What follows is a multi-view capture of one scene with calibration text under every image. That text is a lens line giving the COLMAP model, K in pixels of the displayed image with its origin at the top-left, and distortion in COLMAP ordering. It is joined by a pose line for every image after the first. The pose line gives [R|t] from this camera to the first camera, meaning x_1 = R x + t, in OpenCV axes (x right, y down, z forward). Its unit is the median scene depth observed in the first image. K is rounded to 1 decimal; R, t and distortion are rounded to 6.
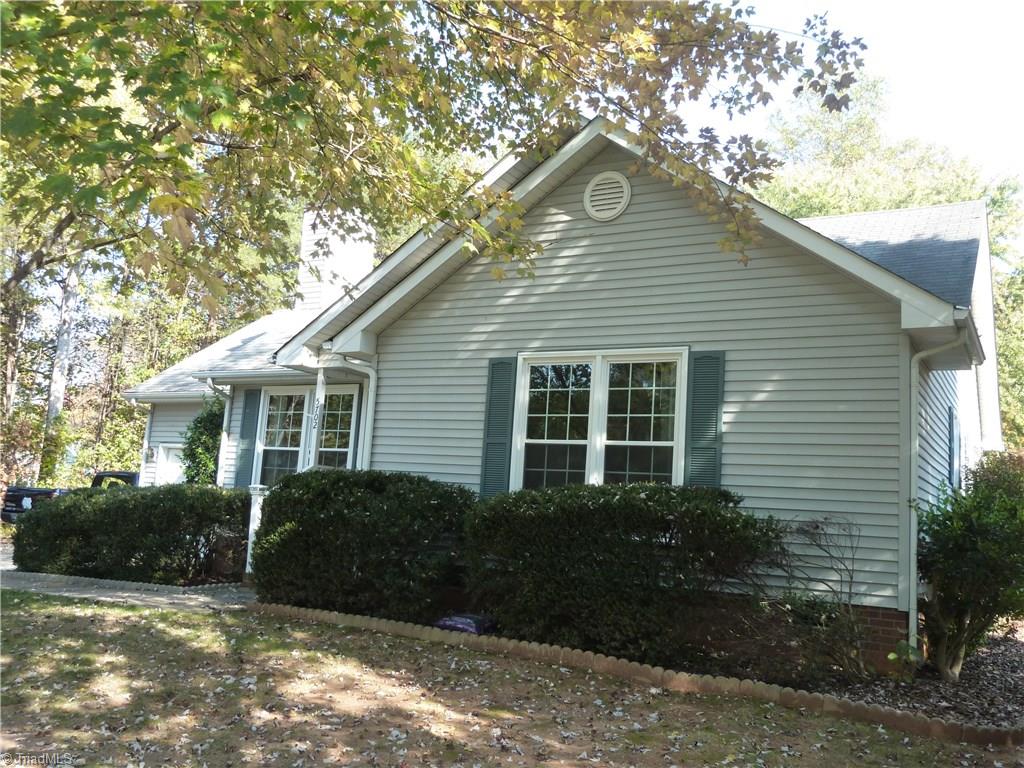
lens RADIAL K [[919.3, 0, 512.0], [0, 919.3, 384.0], [0, 0, 1]] dist [-0.052870, -0.000617]
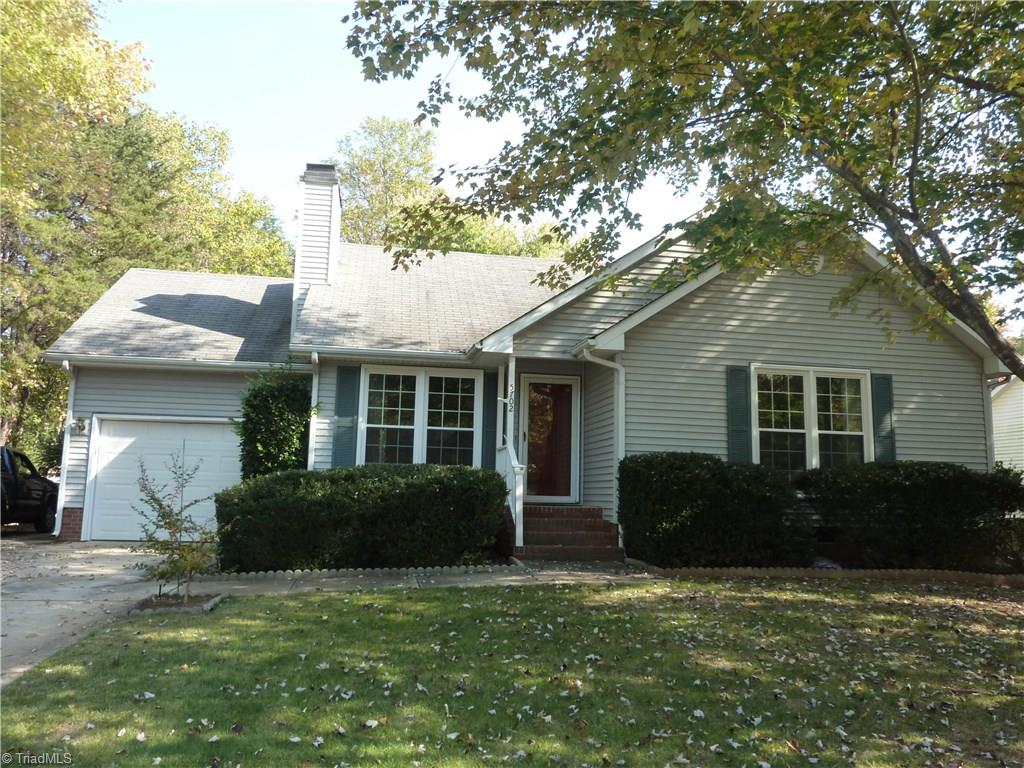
lens RADIAL K [[770.0, 0, 518.3], [0, 770.0, 385.1], [0, 0, 1]] dist [-0.029637, -0.003560]
pose [[0.768770, 0.041077, 0.638205, -0.979169], [-0.064664, 0.997813, 0.013671, 0.004374], [-0.636248, -0.051778, 0.769745, 0.357783]]
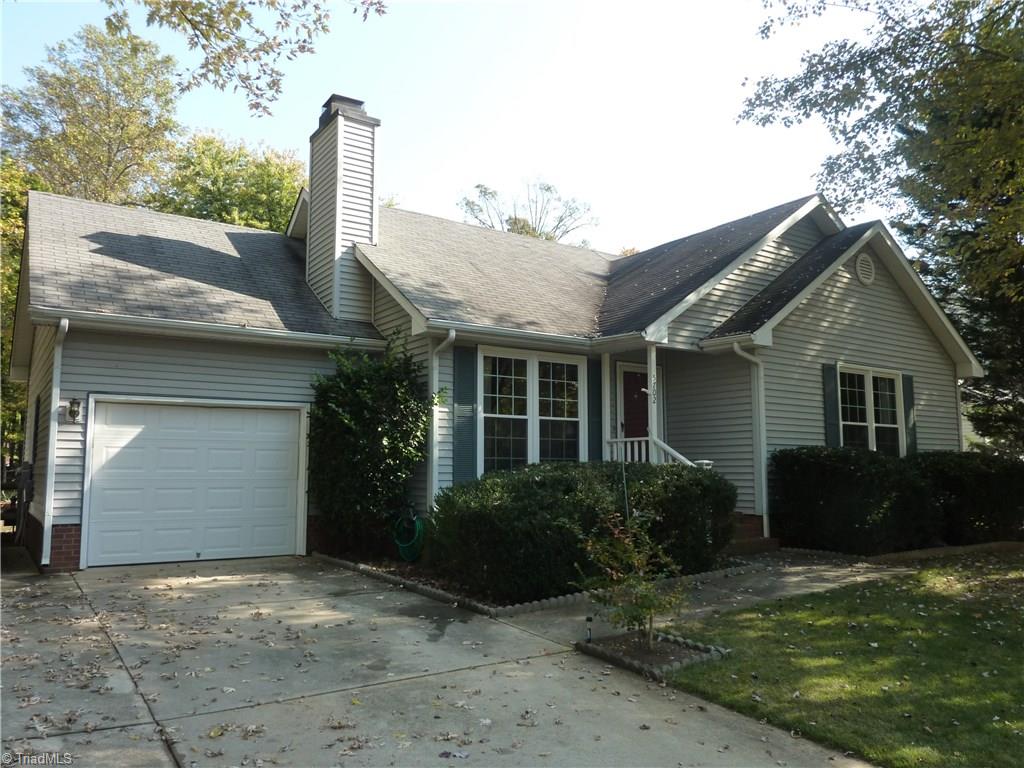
lens RADIAL K [[770.0, 0, 518.3], [0, 770.0, 385.1], [0, 0, 1]] dist [-0.029637, -0.003560]
pose [[0.429229, 0.032099, 0.902625, -1.327635], [-0.104959, 0.994370, 0.014550, 0.038196], [-0.897077, -0.100984, 0.430181, 0.940484]]
